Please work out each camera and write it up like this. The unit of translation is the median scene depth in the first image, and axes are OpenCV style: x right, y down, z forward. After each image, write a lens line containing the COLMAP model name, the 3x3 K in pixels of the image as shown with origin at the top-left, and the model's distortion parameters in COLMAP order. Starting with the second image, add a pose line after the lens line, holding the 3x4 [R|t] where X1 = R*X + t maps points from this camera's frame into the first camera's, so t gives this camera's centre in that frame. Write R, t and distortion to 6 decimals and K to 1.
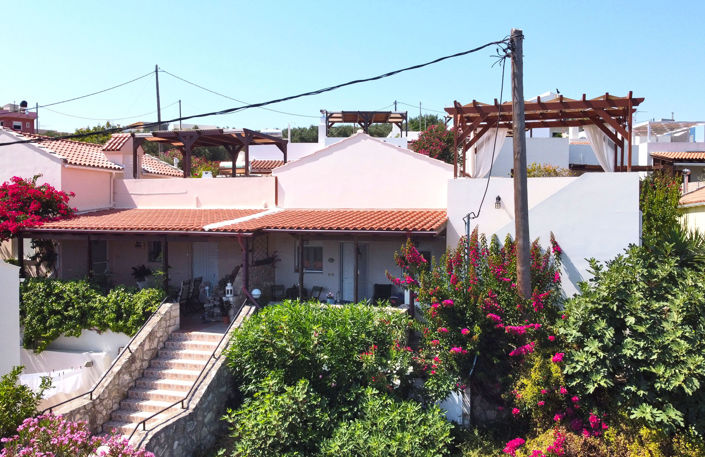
lens RADIAL K [[629.1, 0, 315.4], [0, 629.1, 228.4], [0, 0, 1]] dist [0.008355, 0.002097]
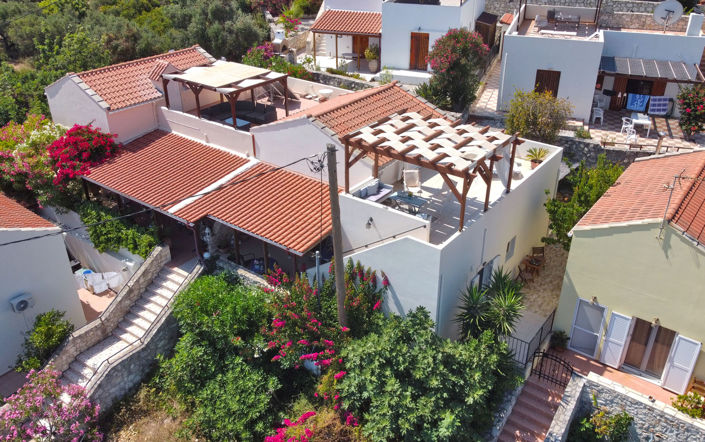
lens RADIAL K [[606.1, 0, 326.1], [0, 606.1, 220.7], [0, 0, 1]] dist [-0.003494, -0.000319]
pose [[0.946123, 0.134886, -0.294374, 0.557952], [0.017514, 0.886458, 0.462477, -0.600459], [0.323332, -0.442716, 0.836337, -0.037189]]
